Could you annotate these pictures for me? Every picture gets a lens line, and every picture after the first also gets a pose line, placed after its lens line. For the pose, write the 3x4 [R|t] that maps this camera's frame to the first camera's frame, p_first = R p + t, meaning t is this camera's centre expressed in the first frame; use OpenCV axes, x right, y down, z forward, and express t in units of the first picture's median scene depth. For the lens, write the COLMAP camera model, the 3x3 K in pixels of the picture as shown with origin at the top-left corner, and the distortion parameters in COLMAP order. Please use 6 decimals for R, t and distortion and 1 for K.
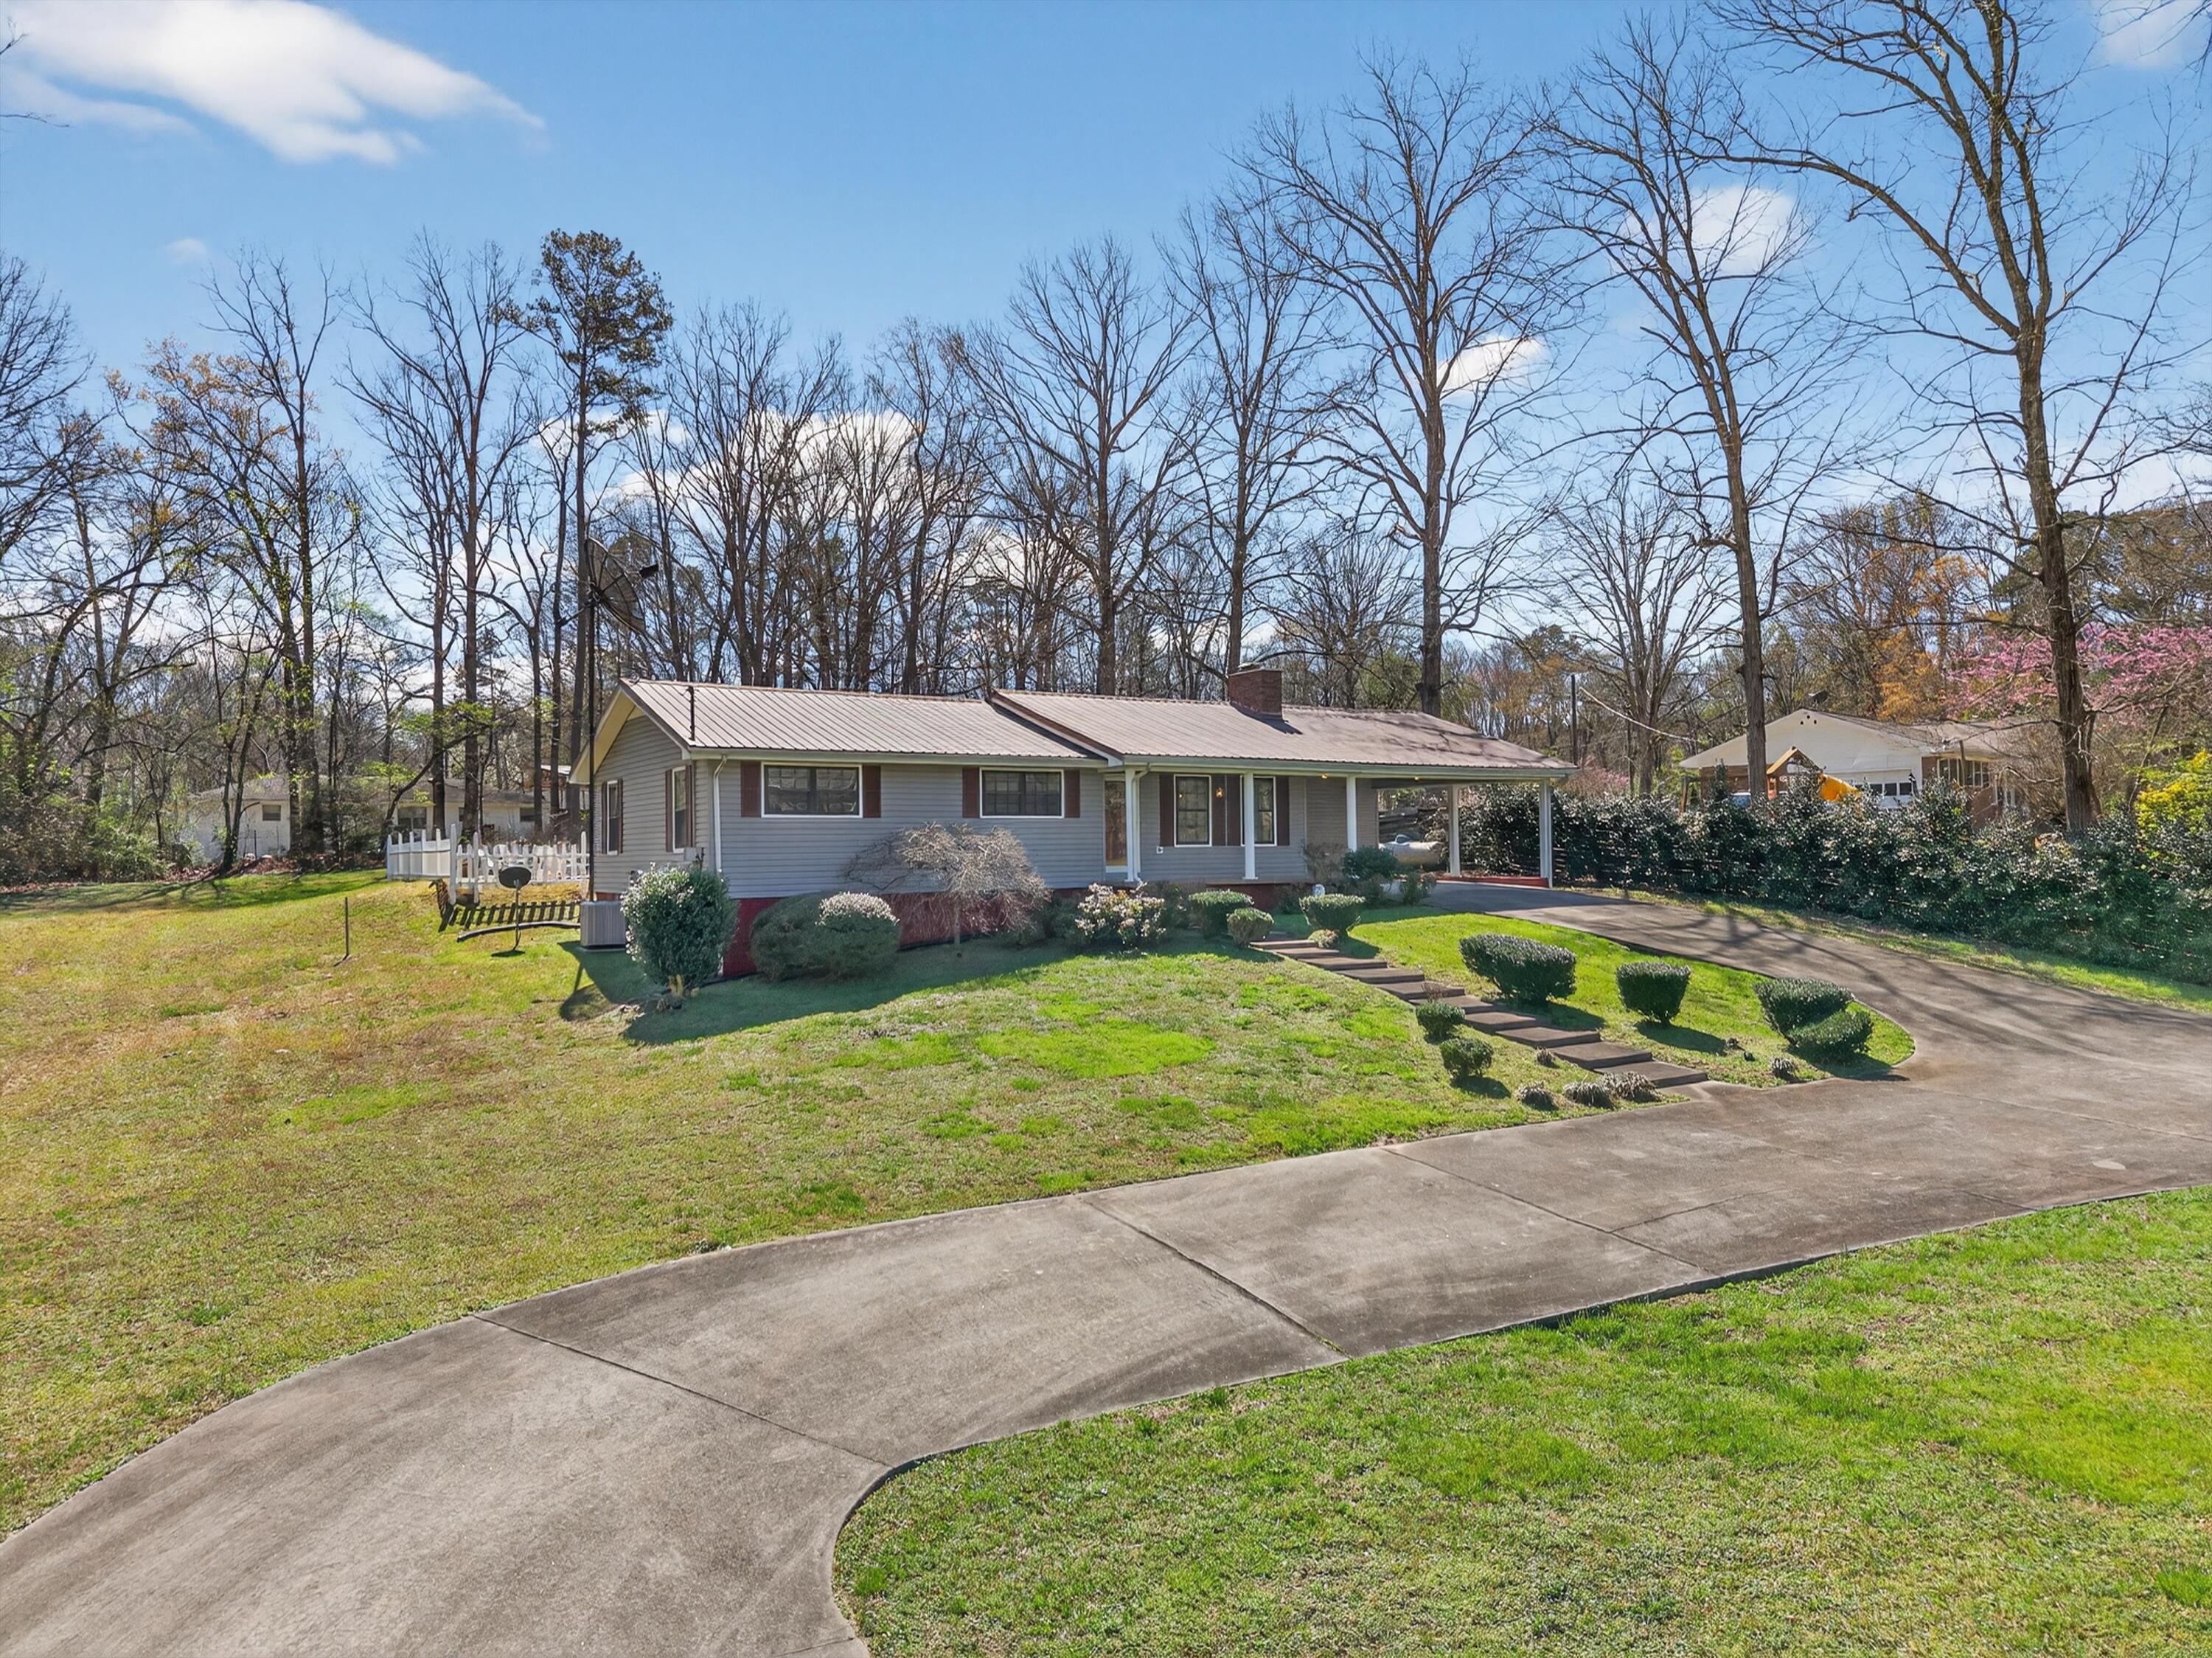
lens RADIAL K [[1529.8, 0, 1106.8], [0, 1529.8, 838.8], [0, 0, 1]] dist [0.003166, -0.002250]
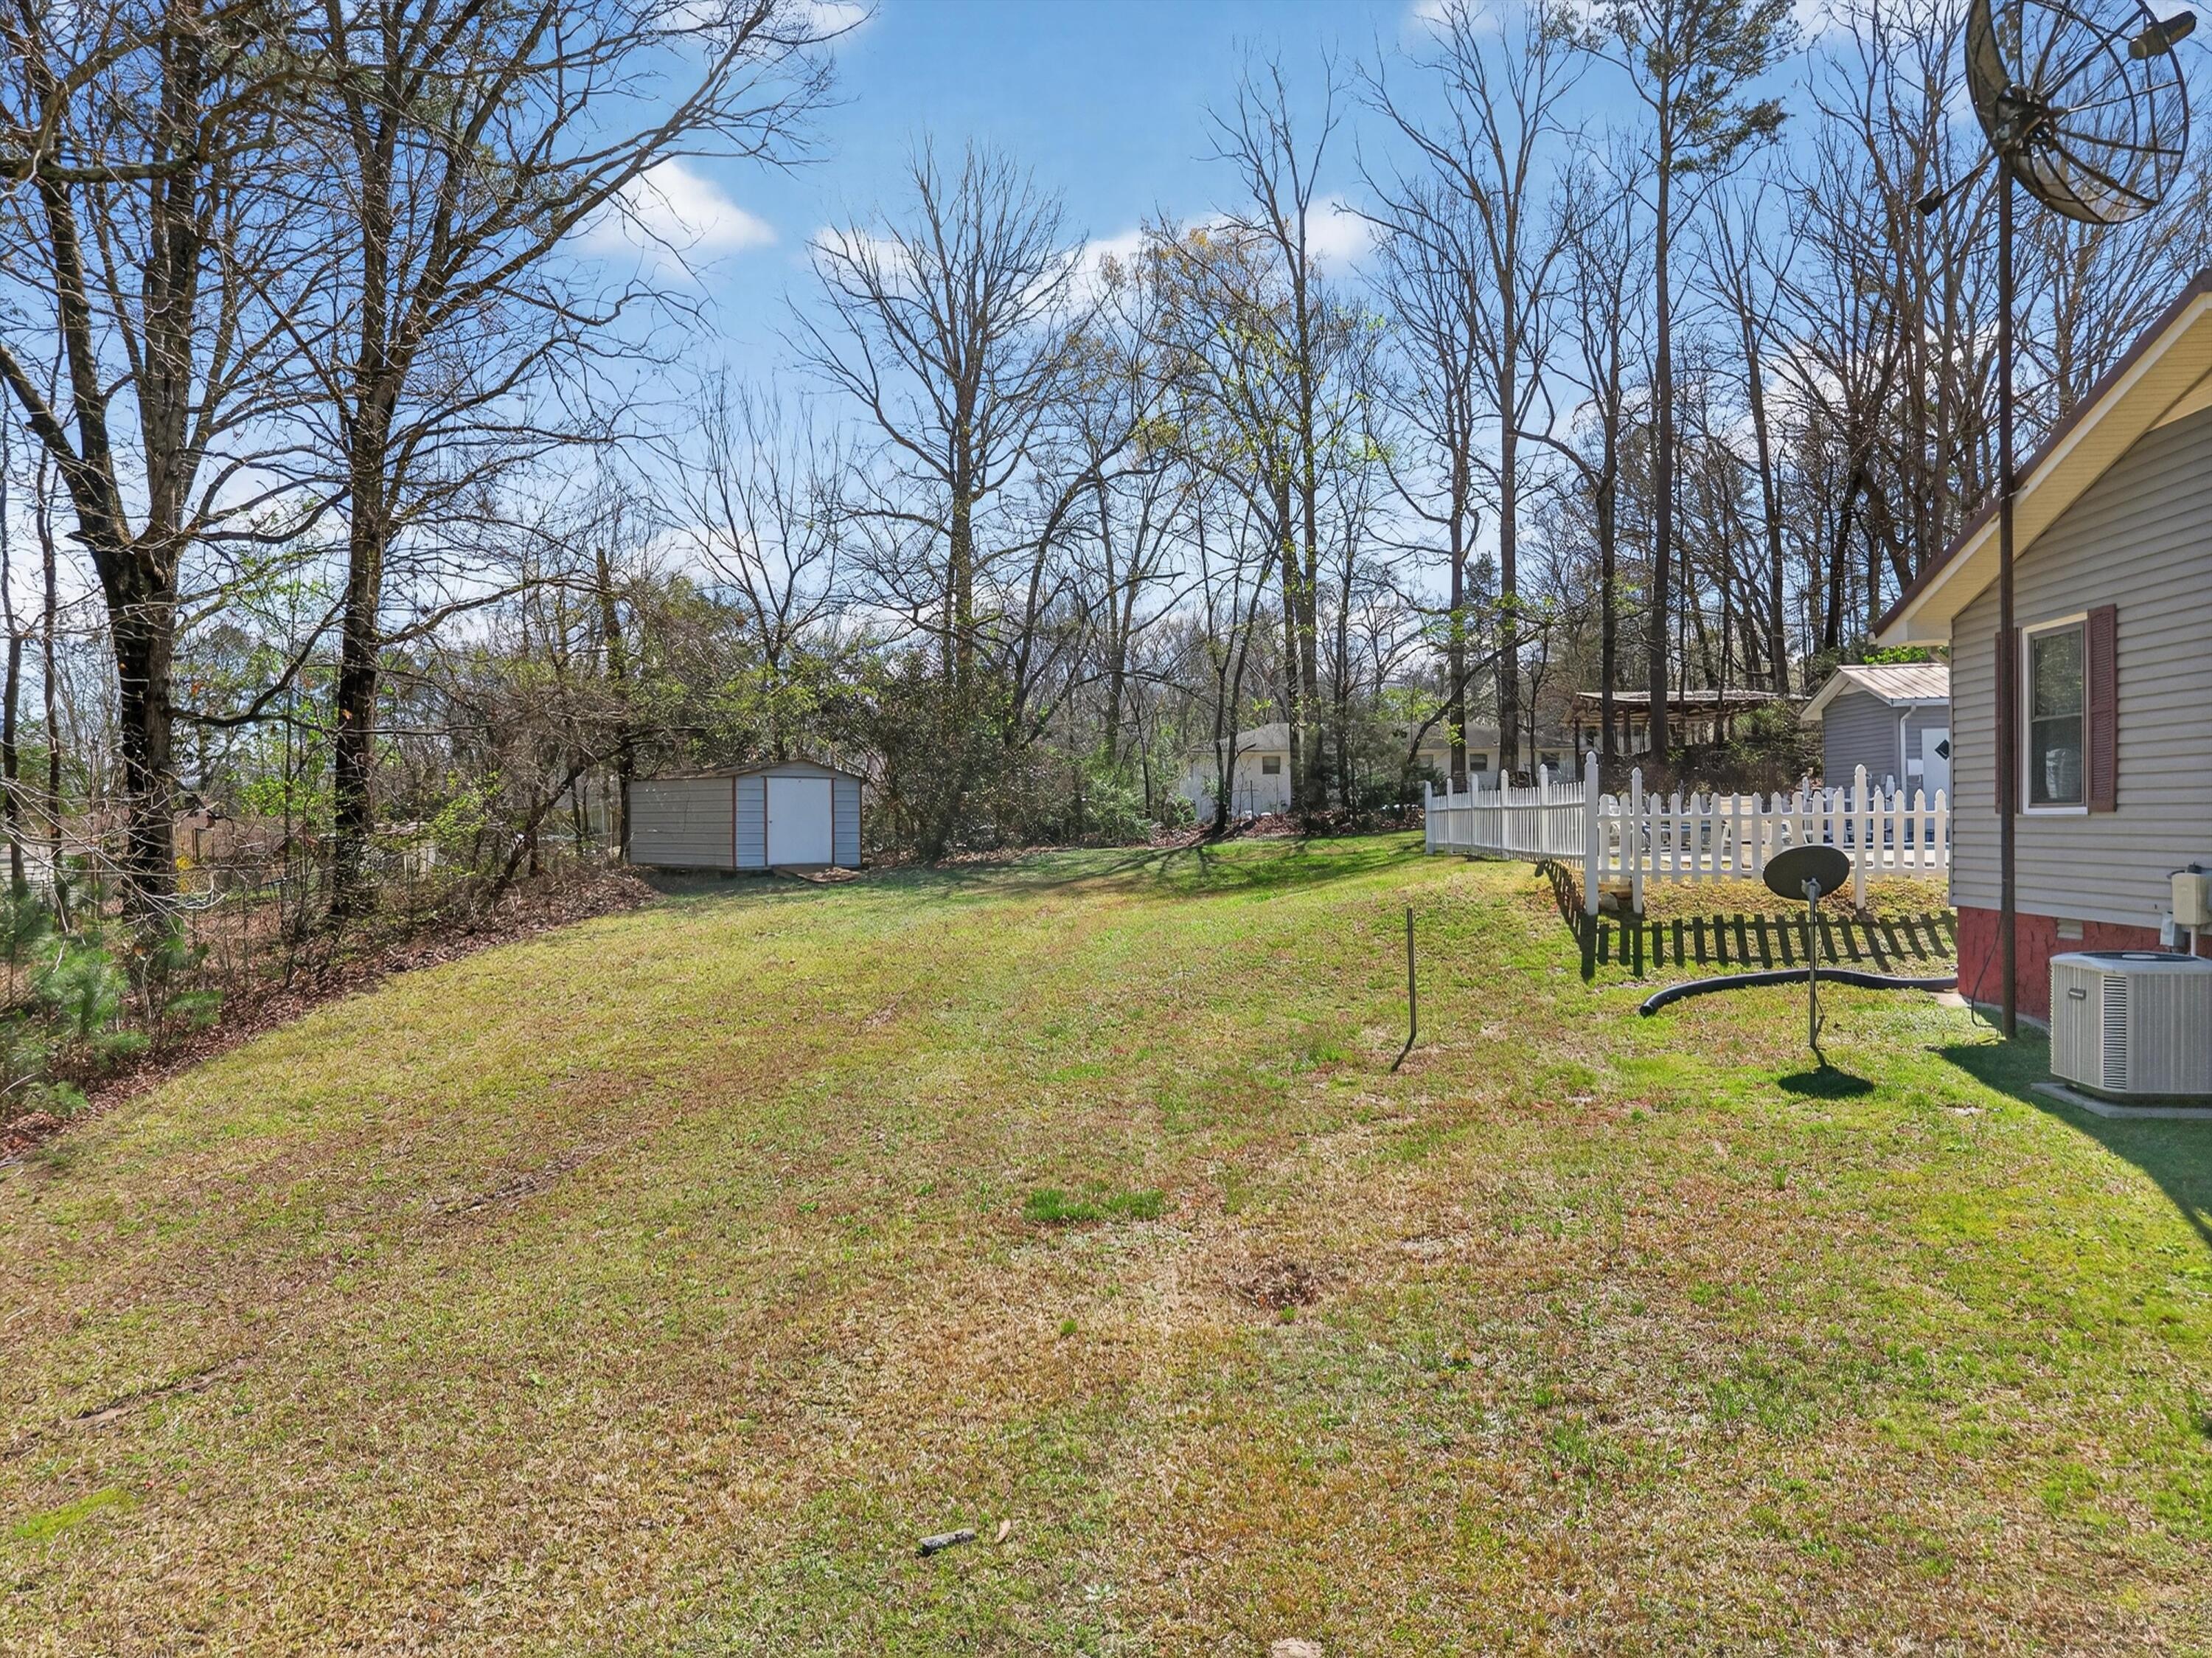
lens RADIAL K [[1529.8, 0, 1106.8], [0, 1529.8, 838.8], [0, 0, 1]] dist [0.003166, -0.002250]
pose [[0.821371, 0.009668, -0.570313, -0.184576], [0.007169, 0.999602, 0.027270, 0.002366], [0.570349, -0.026488, 0.820975, 0.340161]]
